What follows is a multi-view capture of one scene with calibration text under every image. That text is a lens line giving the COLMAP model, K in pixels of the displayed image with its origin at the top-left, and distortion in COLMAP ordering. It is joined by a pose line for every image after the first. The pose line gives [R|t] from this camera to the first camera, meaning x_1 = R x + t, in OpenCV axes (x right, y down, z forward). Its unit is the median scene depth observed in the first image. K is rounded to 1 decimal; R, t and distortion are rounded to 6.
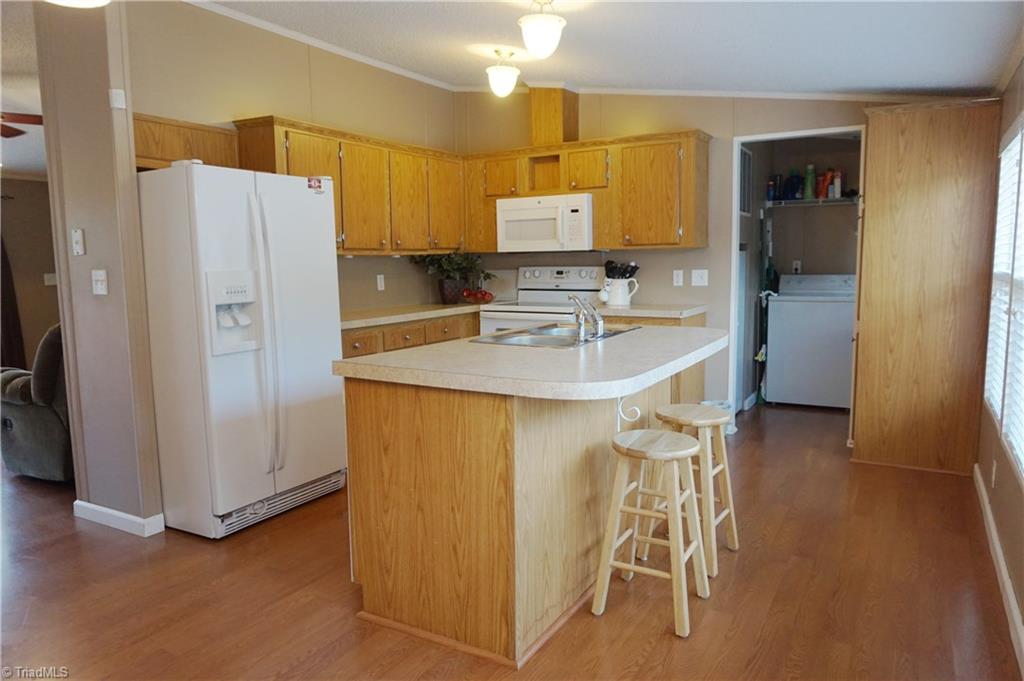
lens RADIAL K [[703.0, 0, 512.0], [0, 703.0, 340.5], [0, 0, 1]] dist [-0.040566, 0.043718]
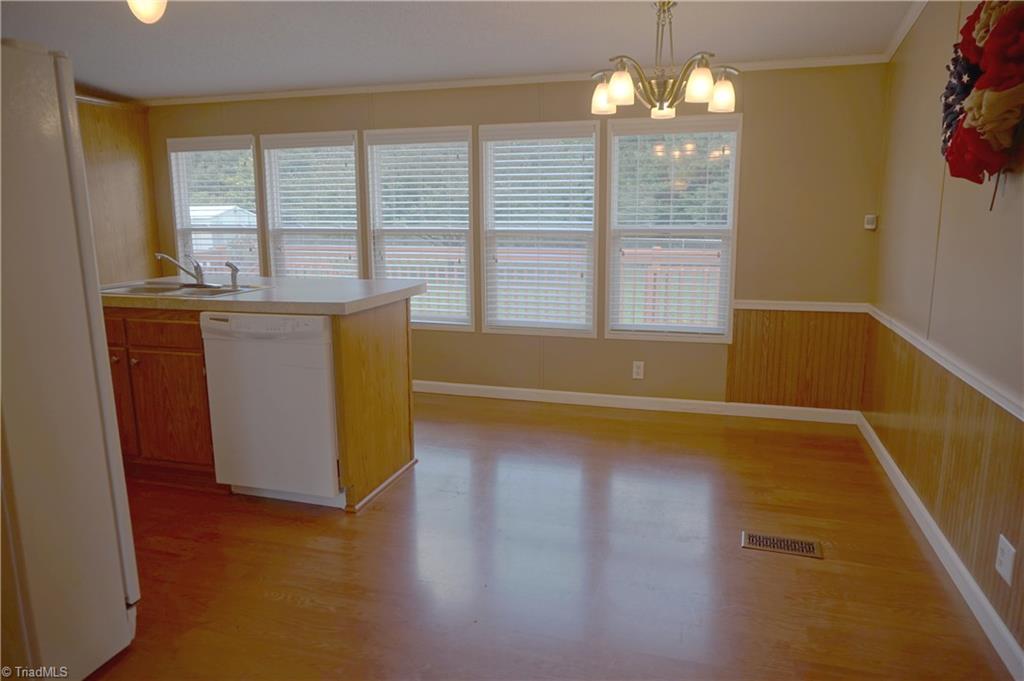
lens RADIAL K [[703.0, 0, 512.0], [0, 703.0, 340.5], [0, 0, 1]] dist [-0.040566, 0.043718]
pose [[-0.228255, -0.155416, 0.961117, -1.037644], [0.119580, 0.975227, 0.186097, -0.065029], [-0.966230, 0.157408, -0.204016, 0.703297]]
